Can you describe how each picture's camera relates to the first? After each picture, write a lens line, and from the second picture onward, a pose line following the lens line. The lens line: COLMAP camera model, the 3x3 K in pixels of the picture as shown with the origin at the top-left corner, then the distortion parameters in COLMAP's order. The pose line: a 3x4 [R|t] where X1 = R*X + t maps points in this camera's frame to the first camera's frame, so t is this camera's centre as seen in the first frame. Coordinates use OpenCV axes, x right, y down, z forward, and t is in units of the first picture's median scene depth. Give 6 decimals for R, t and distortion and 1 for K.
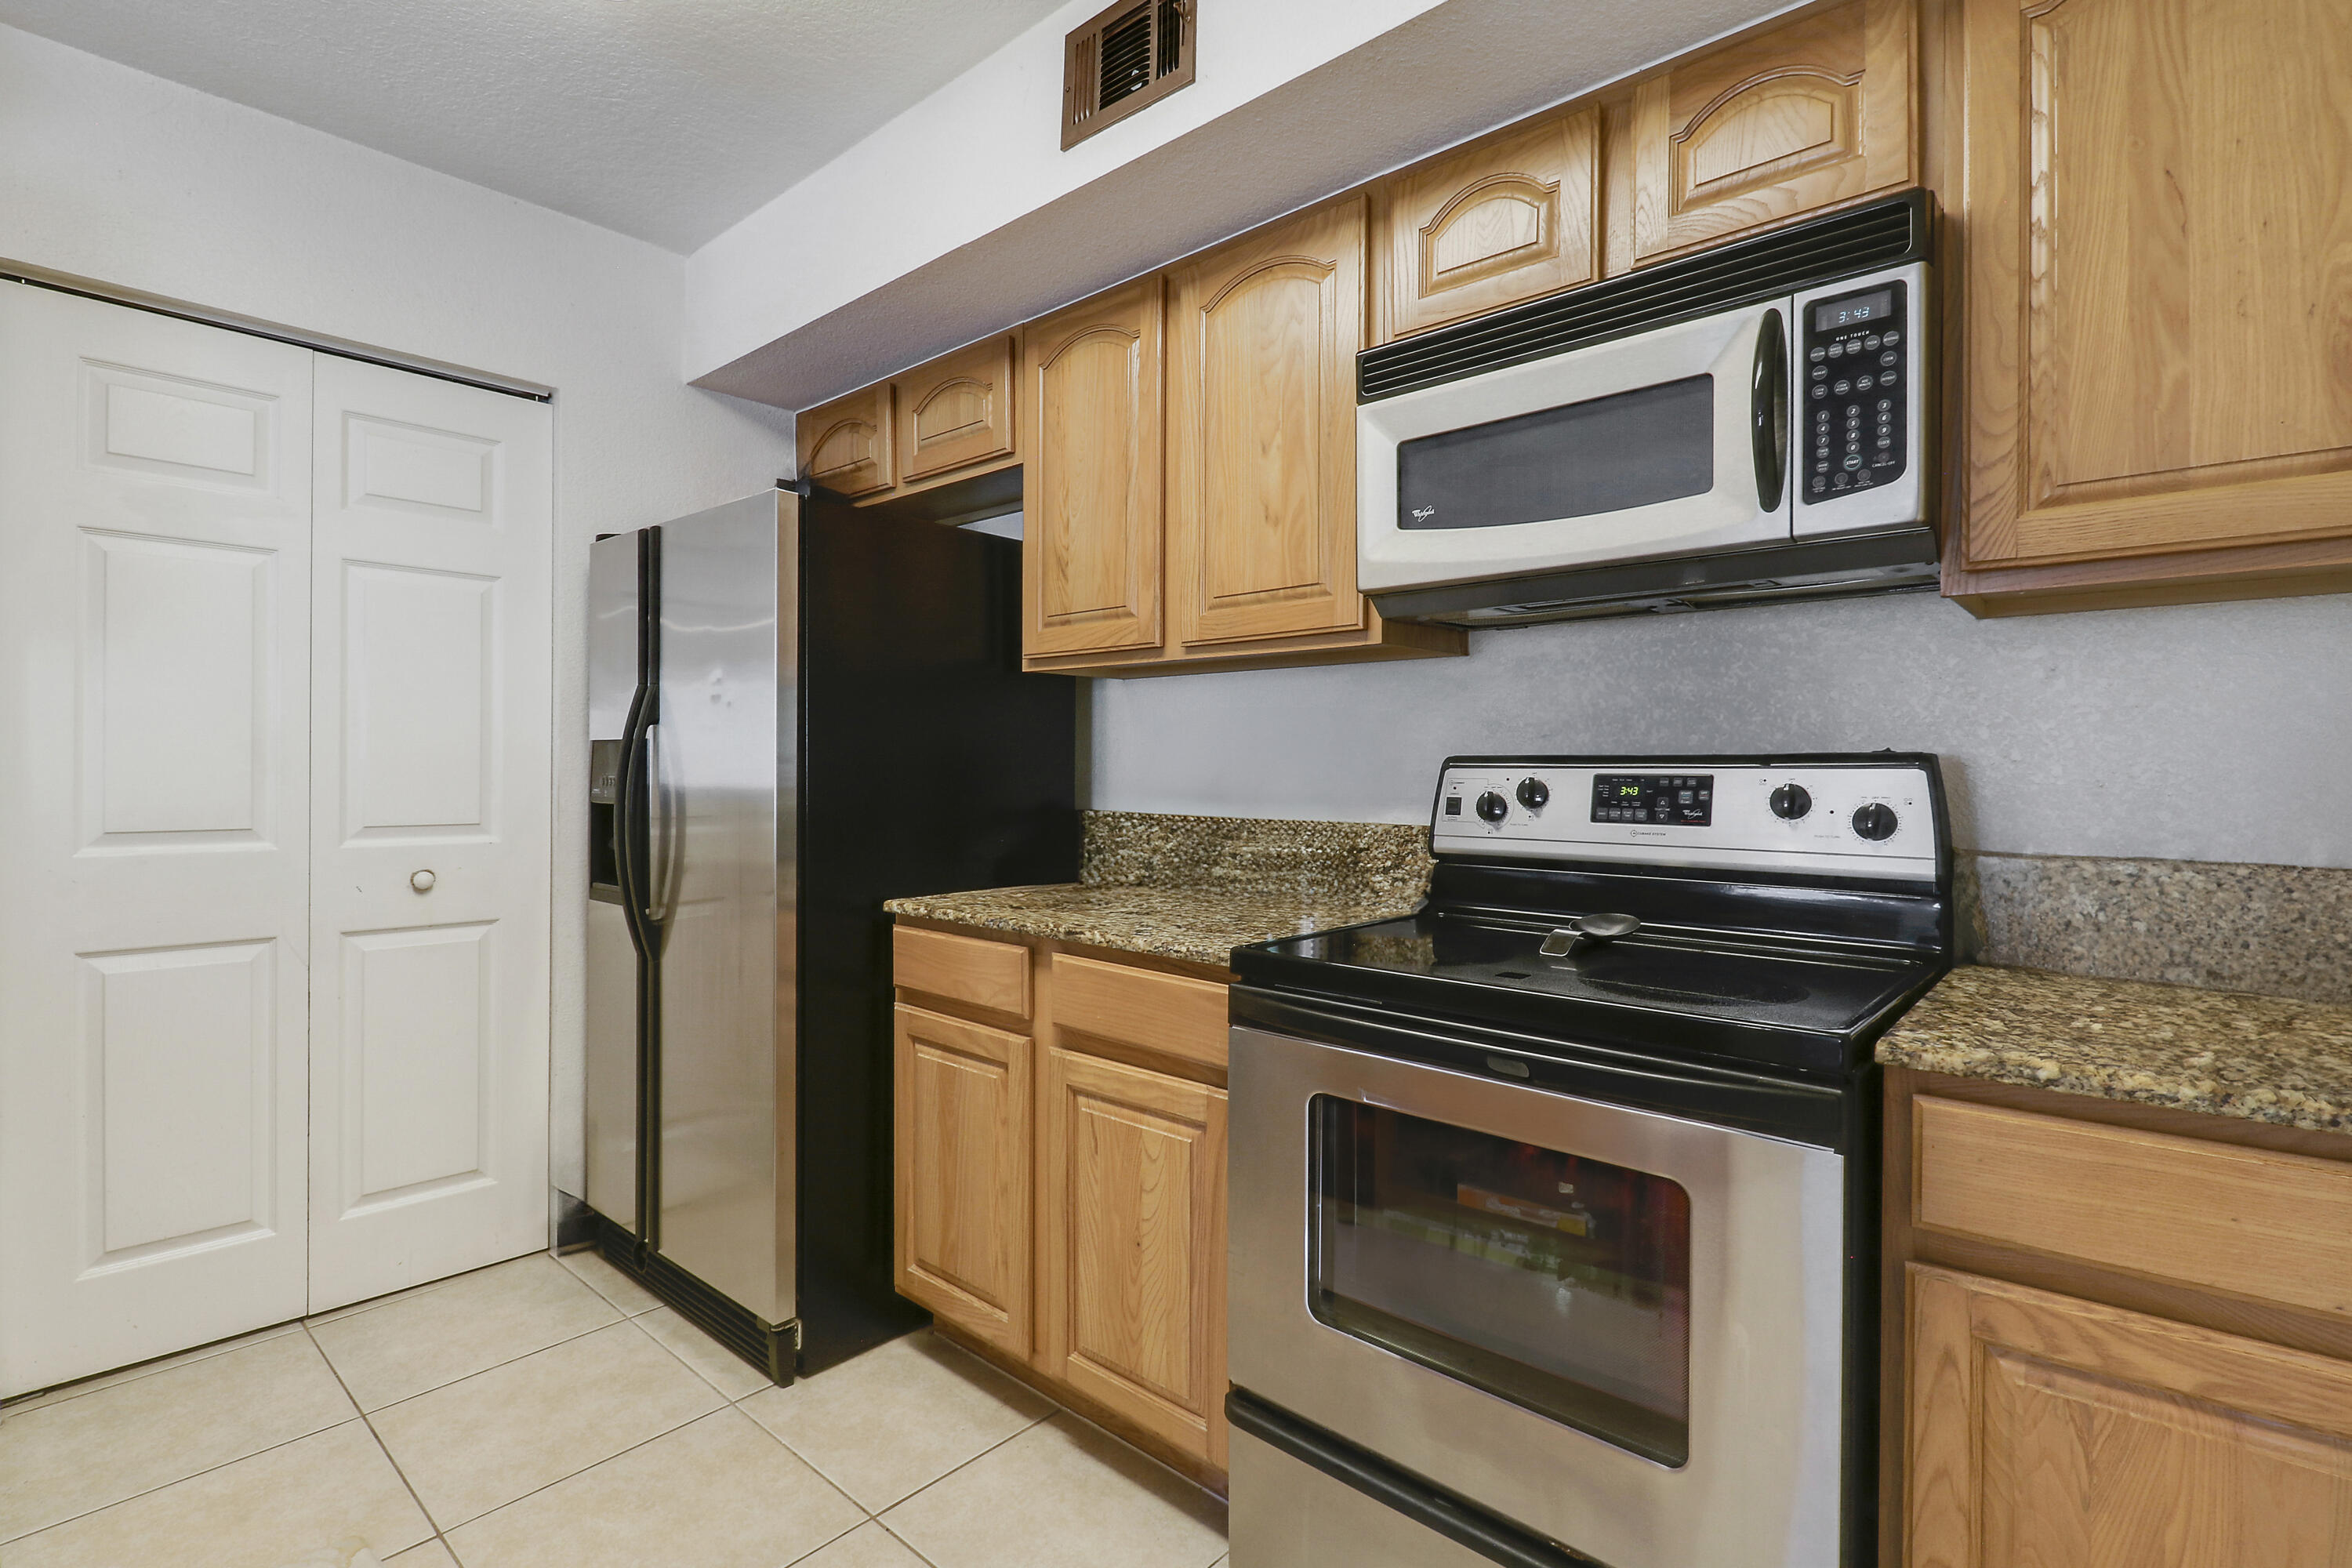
lens RADIAL K [[1097.6, 0, 1208.8], [0, 1097.6, 780.6], [0, 0, 1]] dist [0.012695, -0.012755]
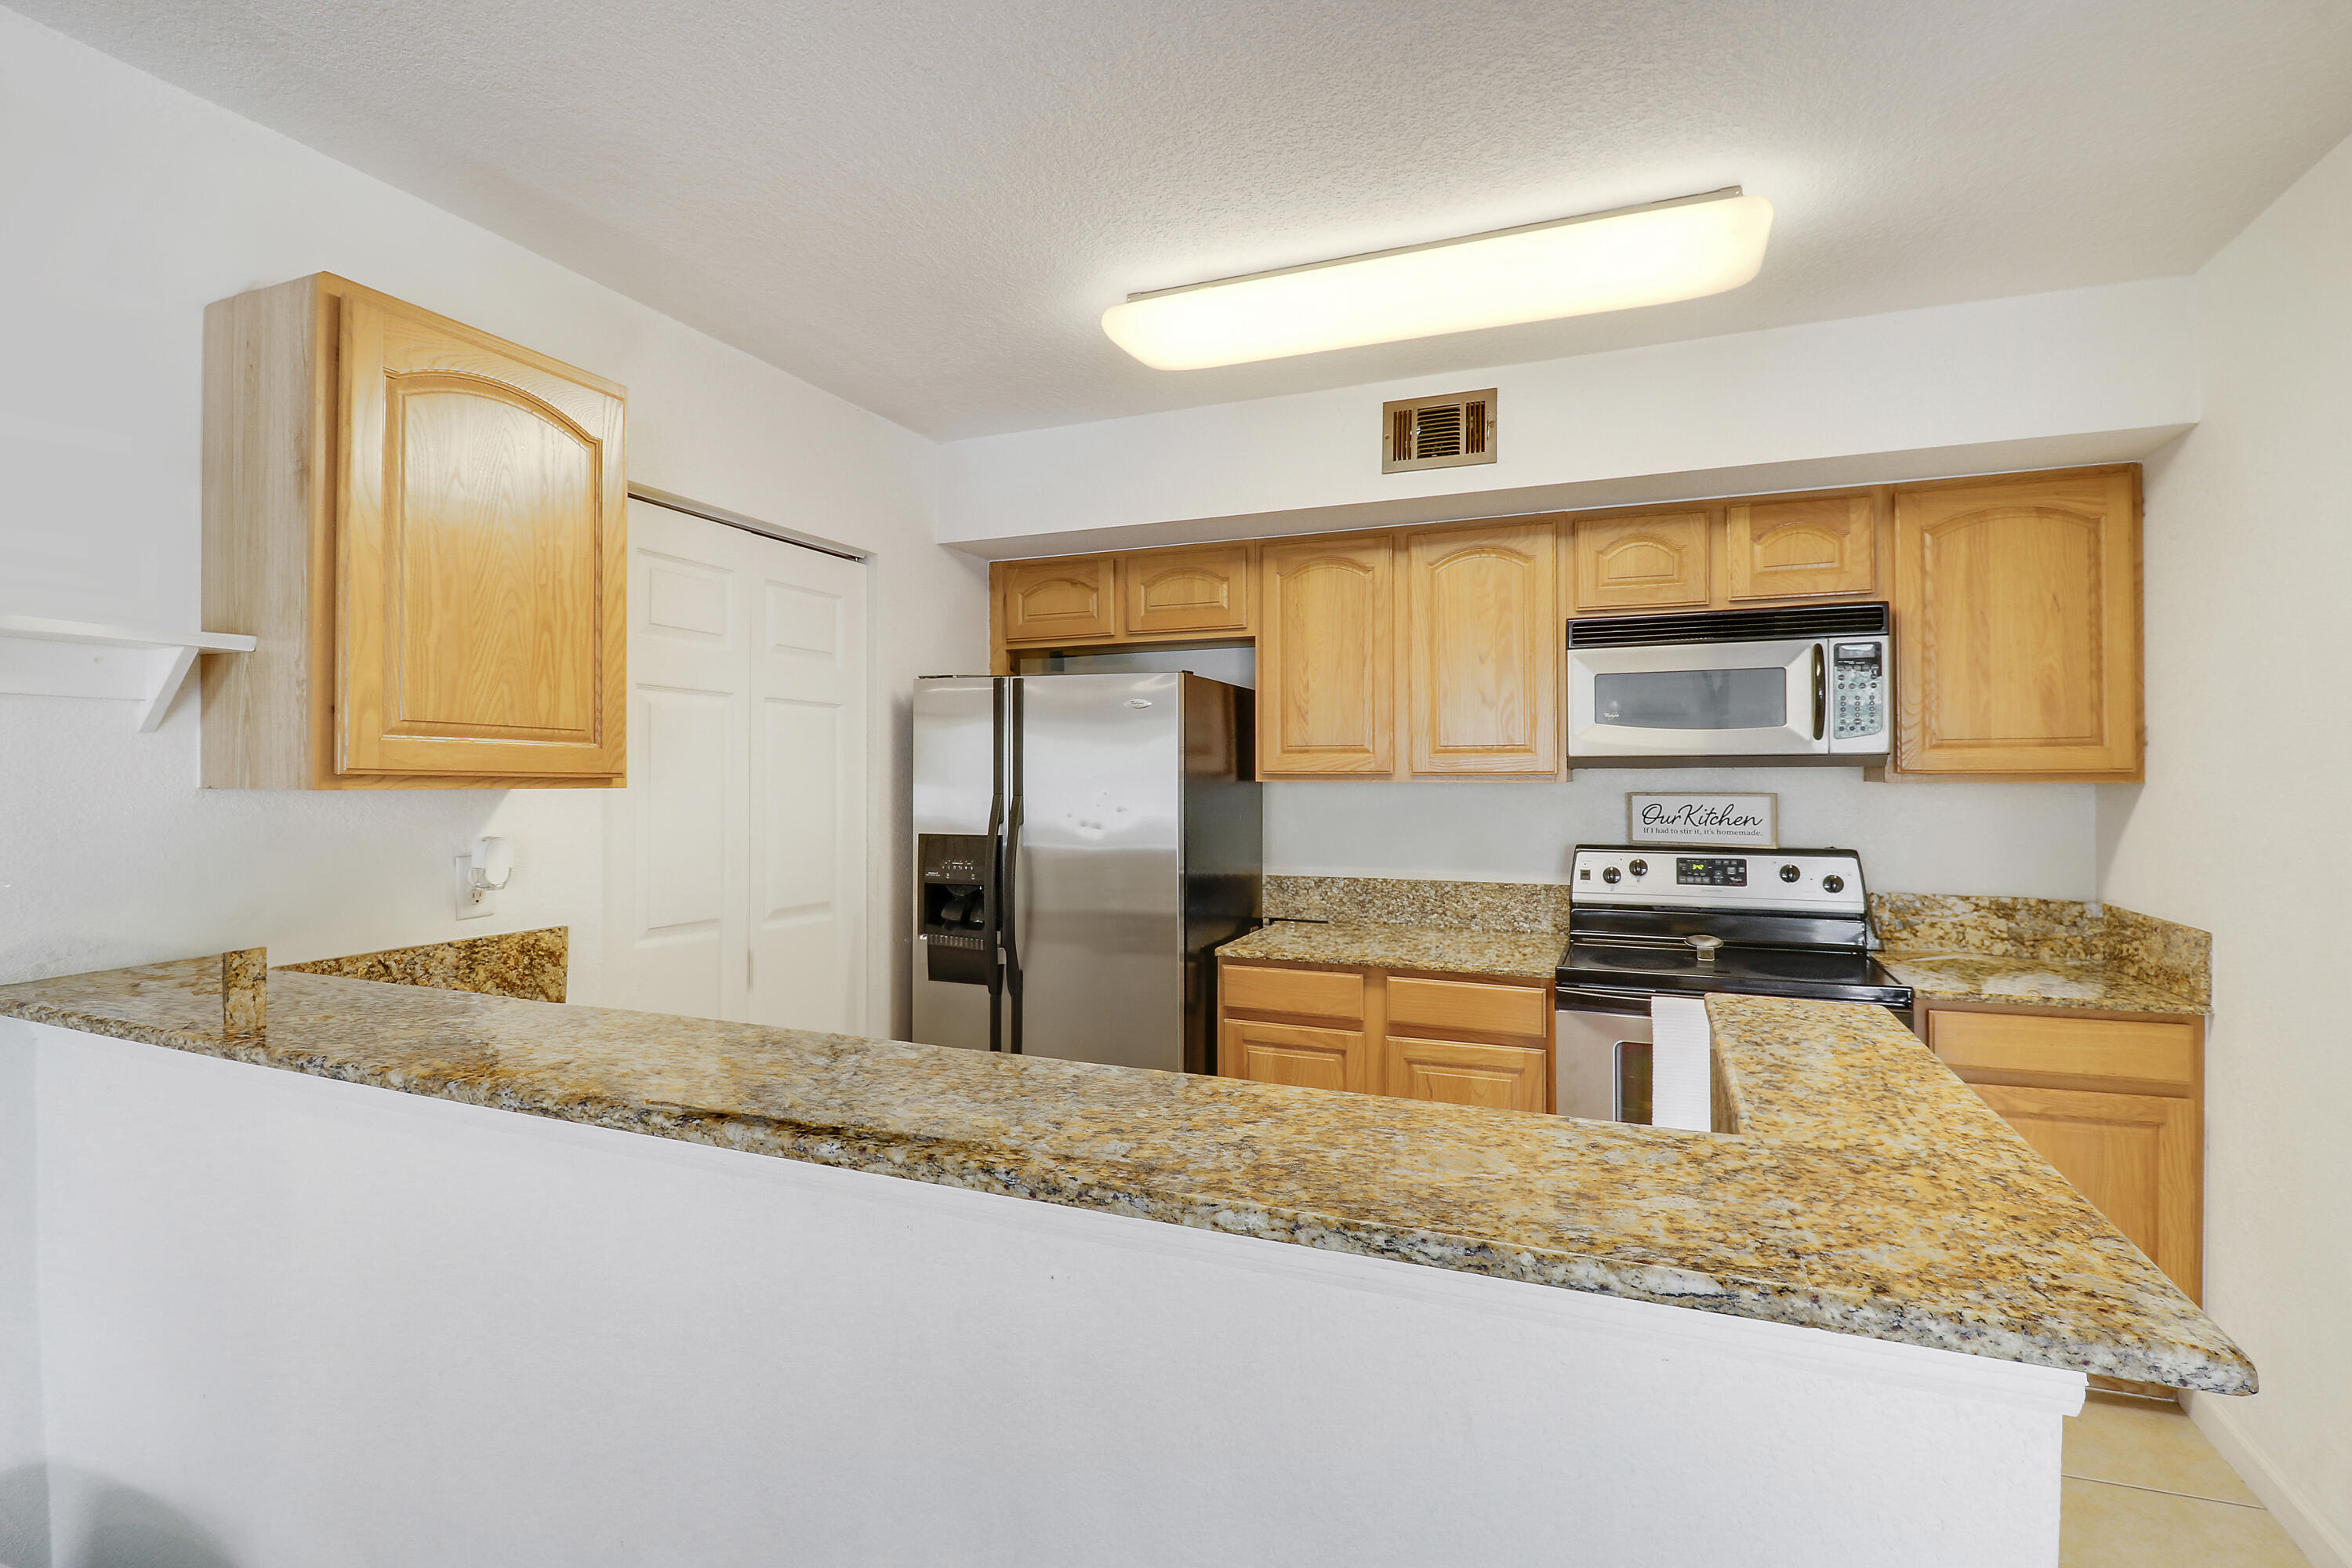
lens RADIAL K [[1097.5, 0, 1181.7], [0, 1097.5, 773.2], [0, 0, 1]] dist [0.002428, -0.013652]
pose [[0.947898, -0.004914, 0.318535, -0.998117], [0.009415, 0.999876, -0.012594, -0.129752], [-0.318433, 0.014937, 0.947828, -0.448179]]
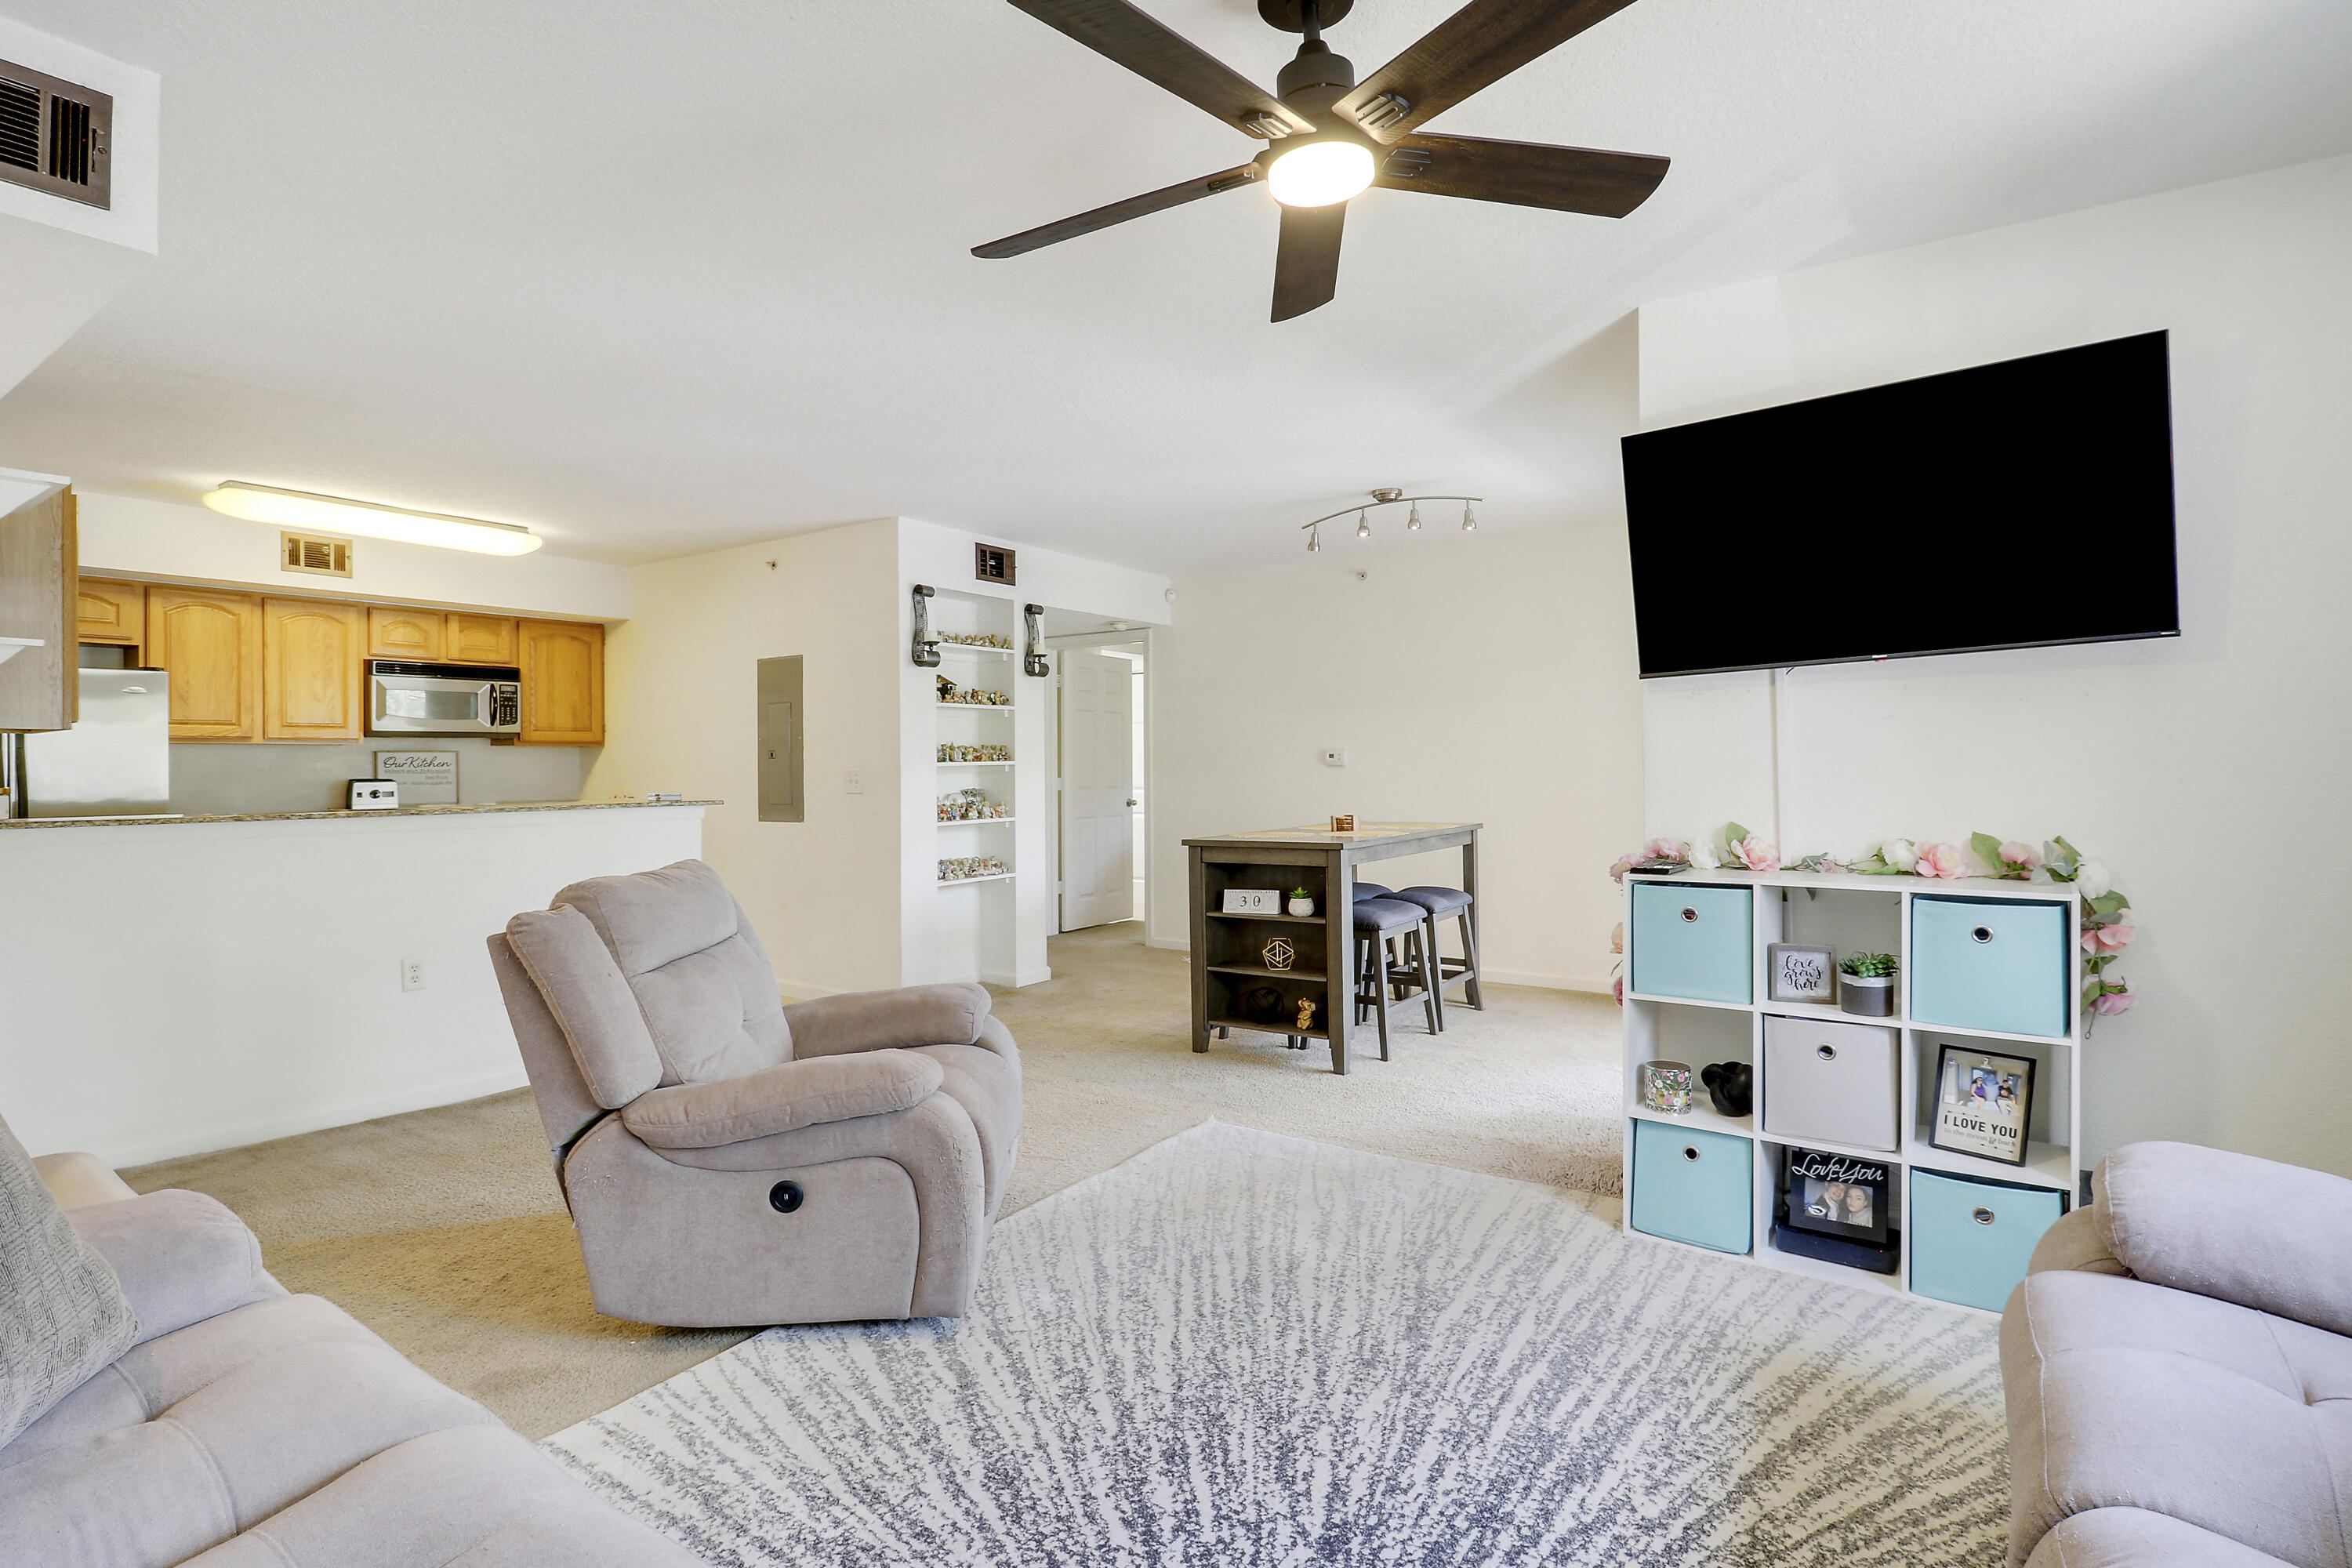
lens RADIAL K [[1156.7, 0, 1187.5], [0, 1156.7, 740.7], [0, 0, 1]] dist [-0.002592, -0.001001]
pose [[-0.104885, 0.015530, 0.994363, -3.649688], [0.020548, 0.999698, -0.013446, -0.042455], [-0.994272, 0.019022, -0.105172, -1.110319]]
